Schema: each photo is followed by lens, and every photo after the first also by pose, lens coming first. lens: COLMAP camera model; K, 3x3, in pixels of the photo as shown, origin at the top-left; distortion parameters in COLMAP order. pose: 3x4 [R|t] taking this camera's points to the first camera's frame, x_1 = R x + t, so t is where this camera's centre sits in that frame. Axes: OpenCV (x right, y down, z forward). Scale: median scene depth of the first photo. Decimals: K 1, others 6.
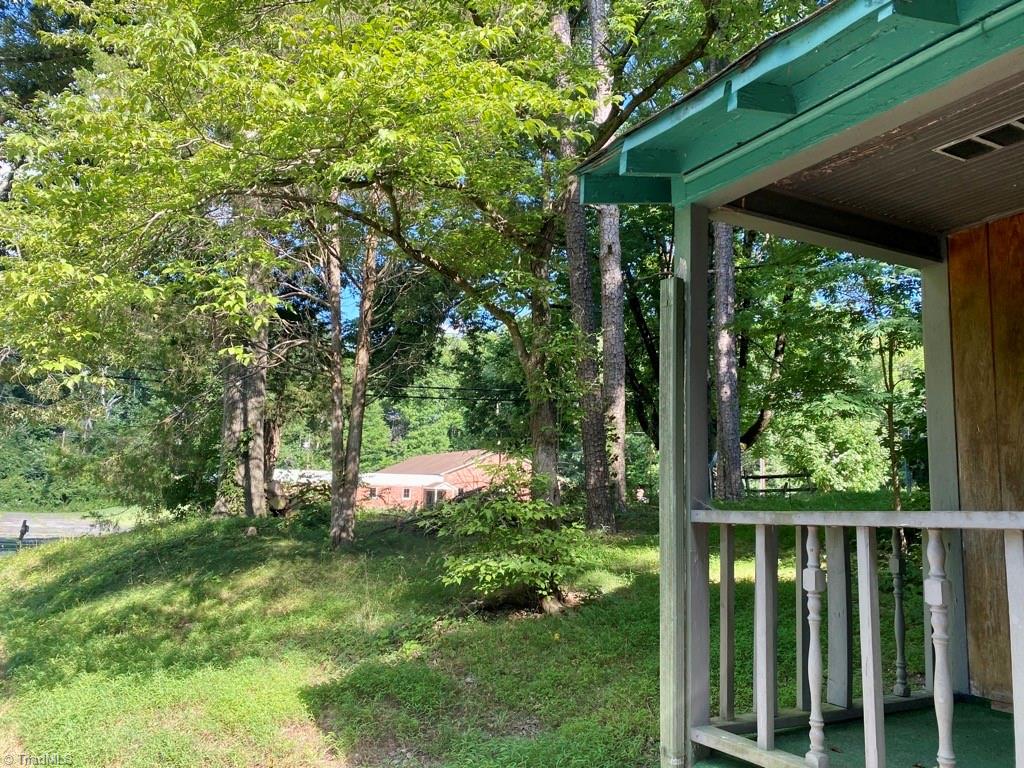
lens RADIAL K [[827.5, 0, 512.7], [0, 827.5, 403.2], [0, 0, 1]] dist [0.047156, -0.000753]
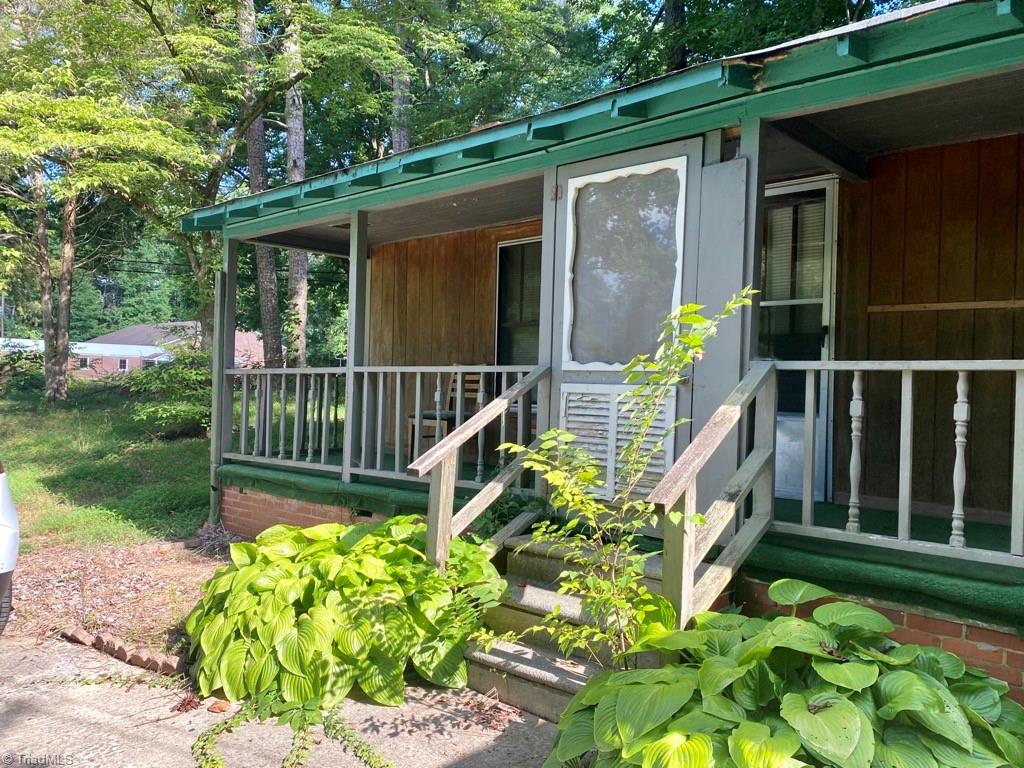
lens RADIAL K [[827.5, 0, 512.7], [0, 827.5, 403.2], [0, 0, 1]] dist [0.047156, -0.000753]
pose [[0.953210, -0.007884, 0.302208, 0.070689], [-0.038245, 0.988483, 0.146419, -0.043284], [-0.299881, -0.151126, 0.941930, -0.410153]]
